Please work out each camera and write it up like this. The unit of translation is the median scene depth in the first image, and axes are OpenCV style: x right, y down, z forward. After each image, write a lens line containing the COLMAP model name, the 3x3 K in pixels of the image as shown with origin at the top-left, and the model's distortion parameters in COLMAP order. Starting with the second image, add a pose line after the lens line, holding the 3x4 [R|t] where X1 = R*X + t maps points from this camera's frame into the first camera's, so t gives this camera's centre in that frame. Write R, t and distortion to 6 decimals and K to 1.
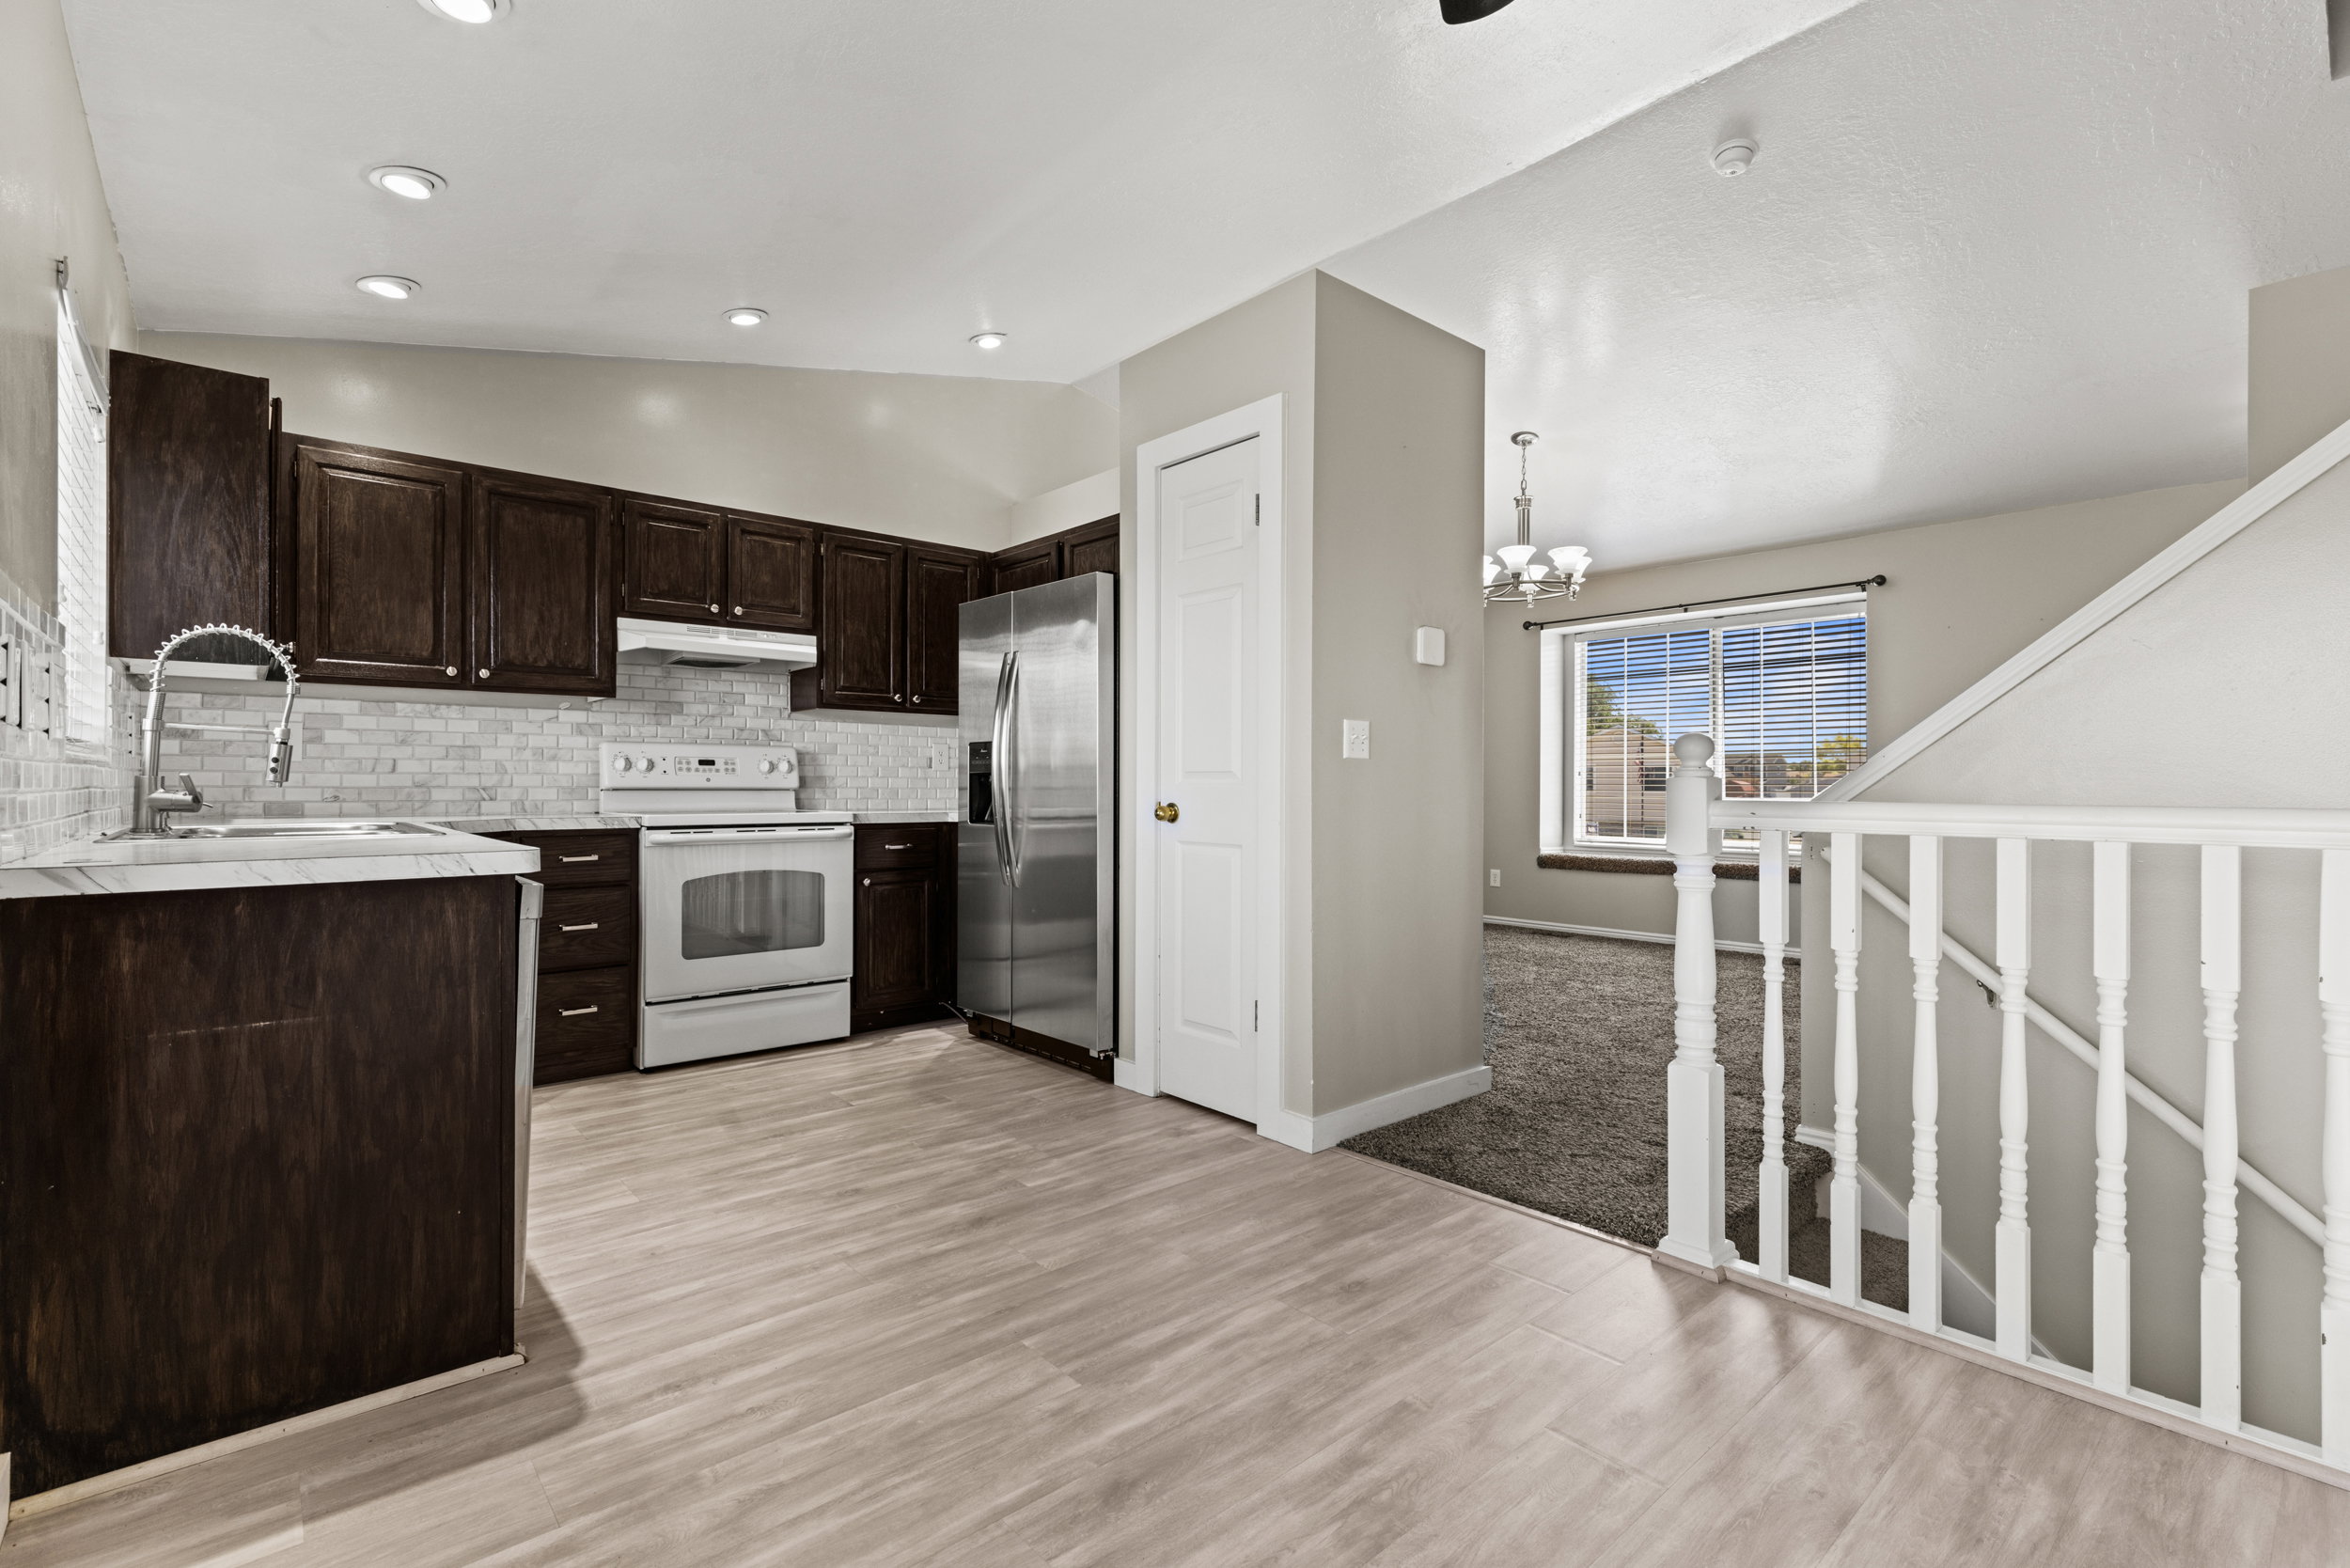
lens RADIAL K [[1046.9, 0, 1162.5], [0, 1046.9, 783.0], [0, 0, 1]] dist [0.007340, -0.004260]
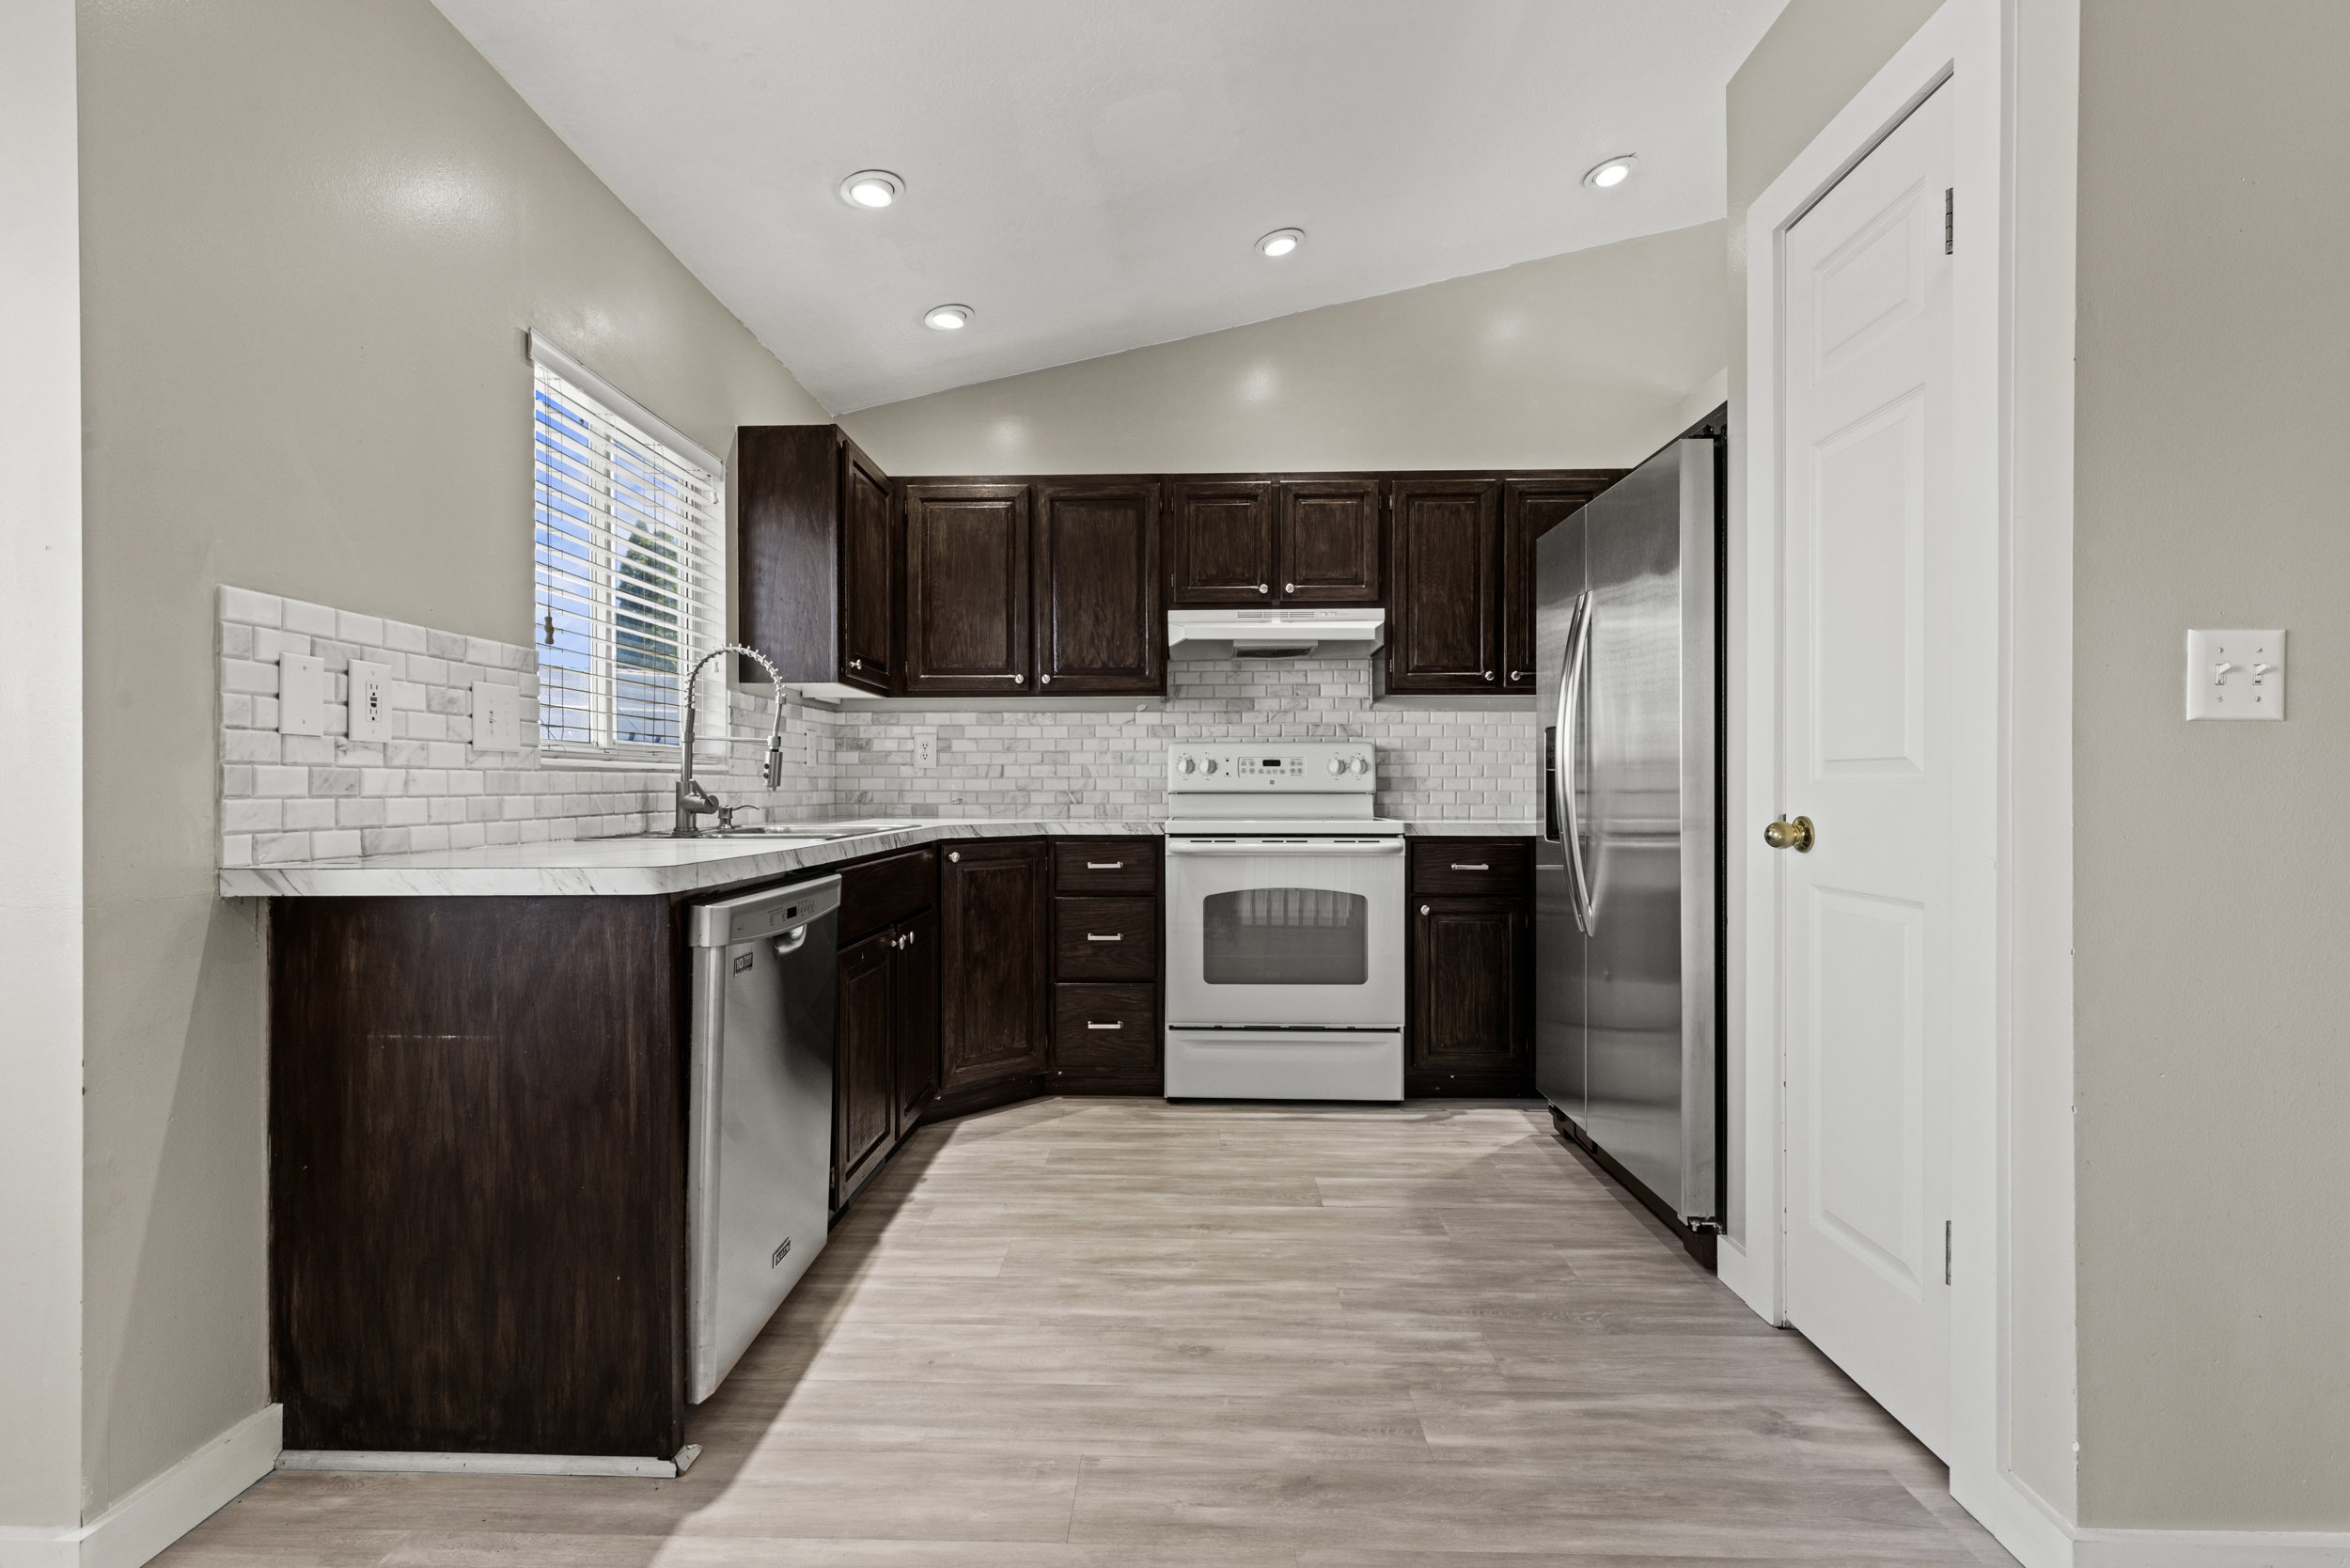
lens RADIAL K [[1046.9, 0, 1184.8], [0, 1046.9, 792.5], [0, 0, 1]] dist [0.007340, -0.004260]
pose [[0.740179, -0.001055, -0.672409, 0.143241], [0.005317, 0.999977, 0.004284, 0.002010], [0.672389, -0.006746, 0.740167, 0.362832]]
